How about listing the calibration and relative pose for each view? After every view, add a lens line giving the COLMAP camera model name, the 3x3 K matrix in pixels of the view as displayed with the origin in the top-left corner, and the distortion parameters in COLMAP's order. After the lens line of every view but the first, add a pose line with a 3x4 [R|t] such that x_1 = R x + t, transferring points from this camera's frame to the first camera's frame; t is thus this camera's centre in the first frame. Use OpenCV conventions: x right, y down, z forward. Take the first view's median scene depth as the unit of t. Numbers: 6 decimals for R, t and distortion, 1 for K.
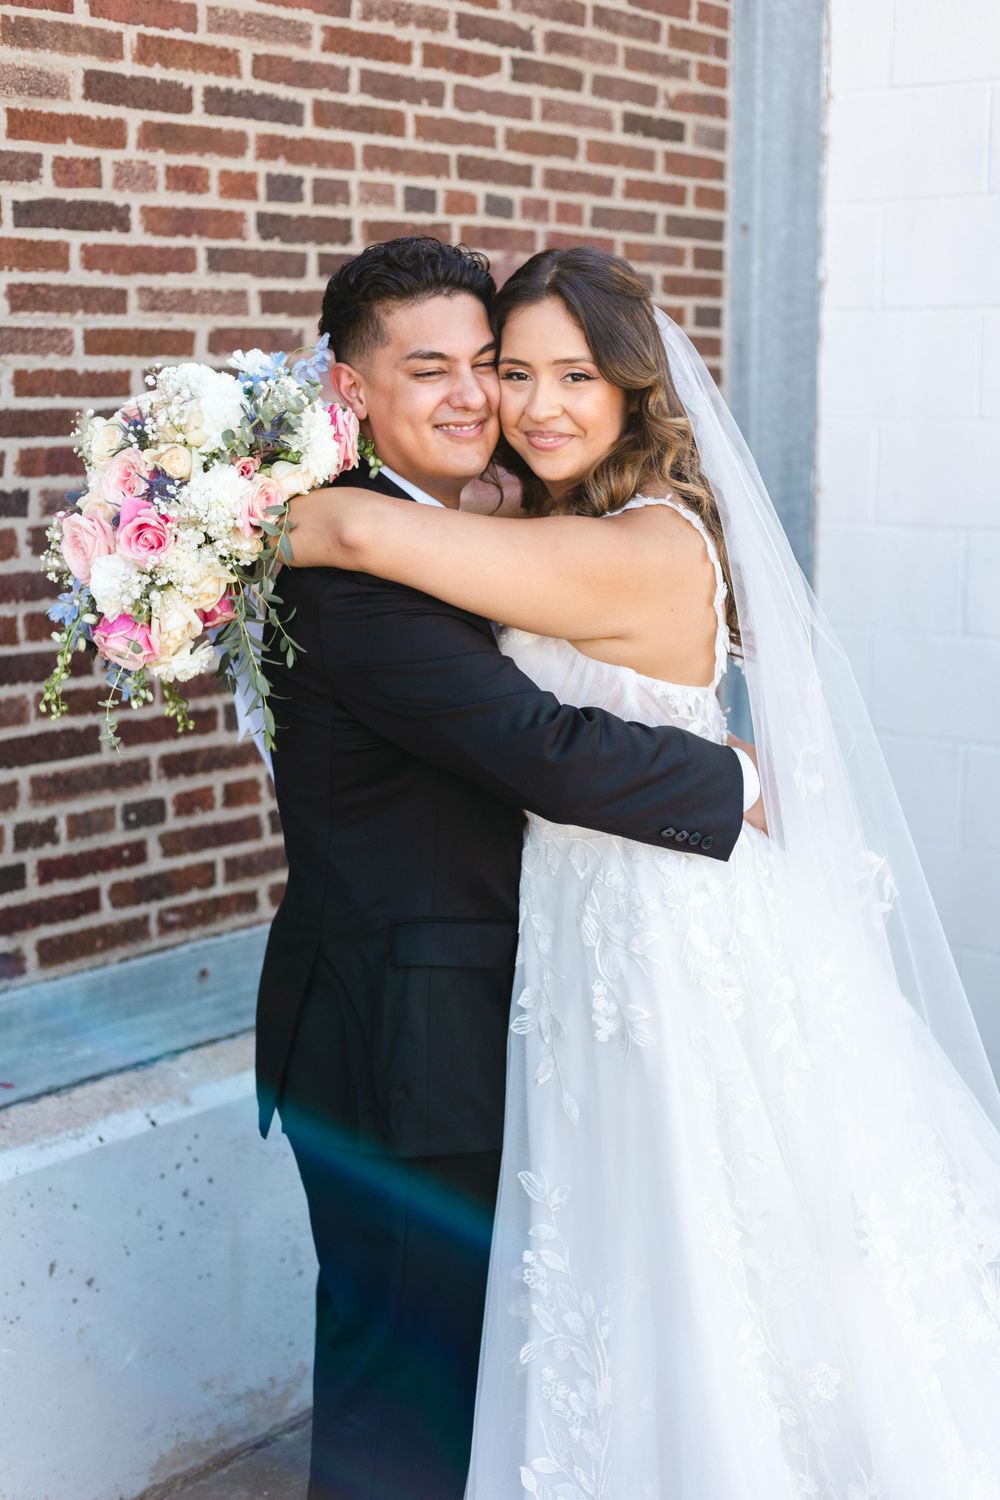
lens RADIAL K [[2186.4, 0, 498.4], [0, 2186.4, 739.6], [0, 0, 1]] dist [0.035466, 0.000000]
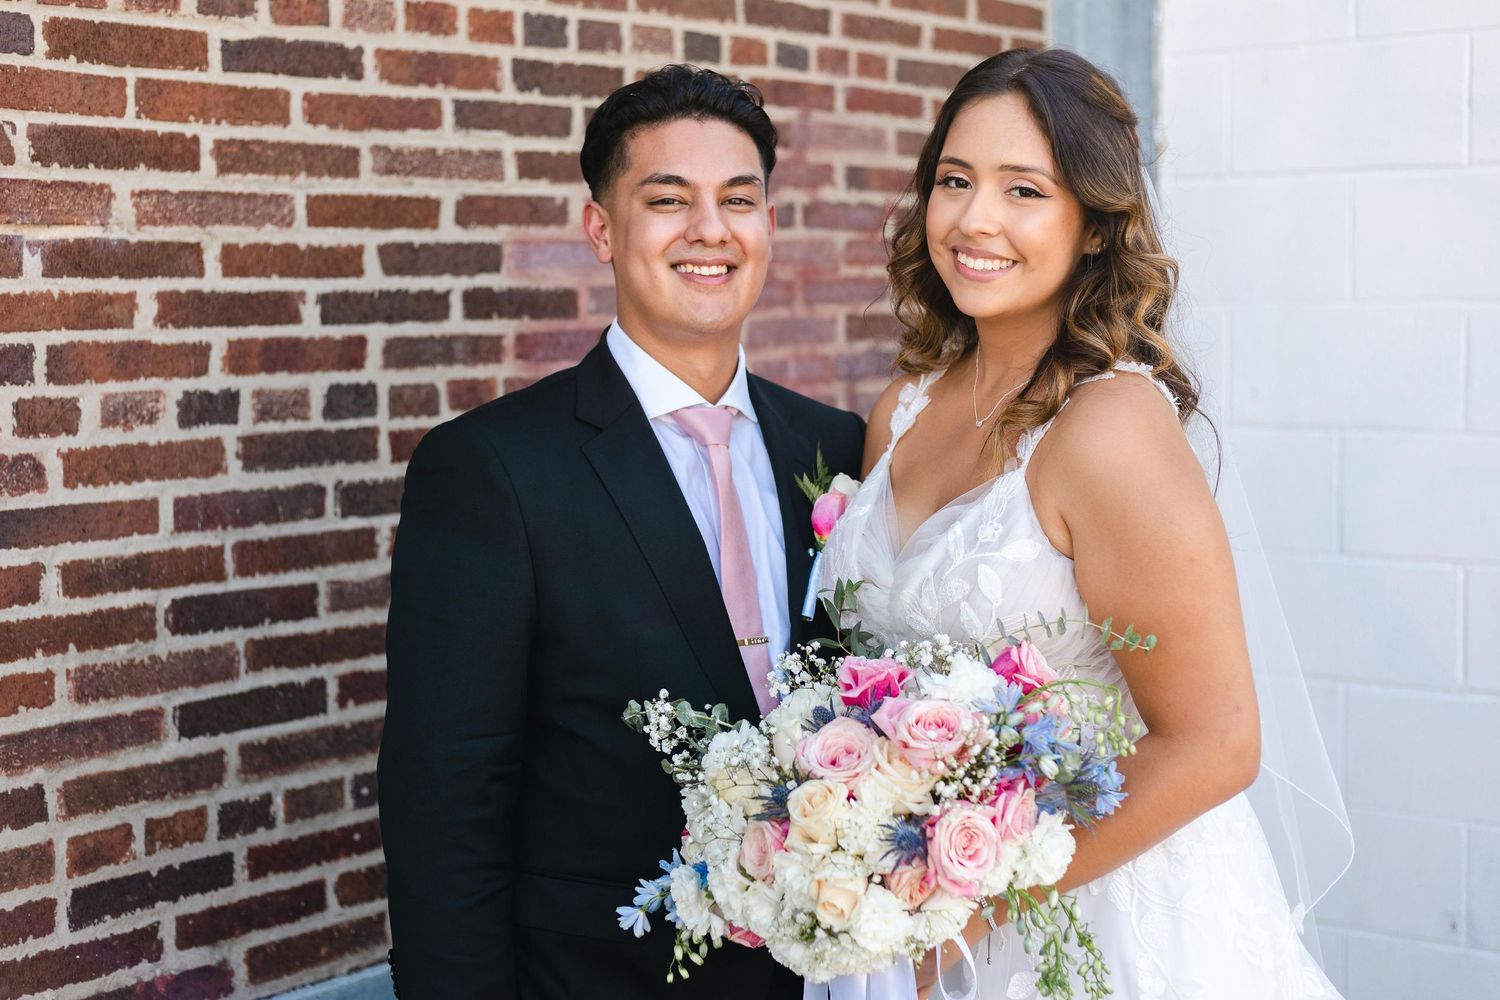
lens RADIAL K [[2186.4, 0, 681.8], [0, 2186.4, 494.2], [0, 0, 1]] dist [0.035466, 0.000000]
pose [[0.999871, -0.013327, -0.009013, -0.042179], [0.012588, 0.996901, -0.077654, -0.010041], [0.010020, 0.077531, 0.996940, 0.189075]]
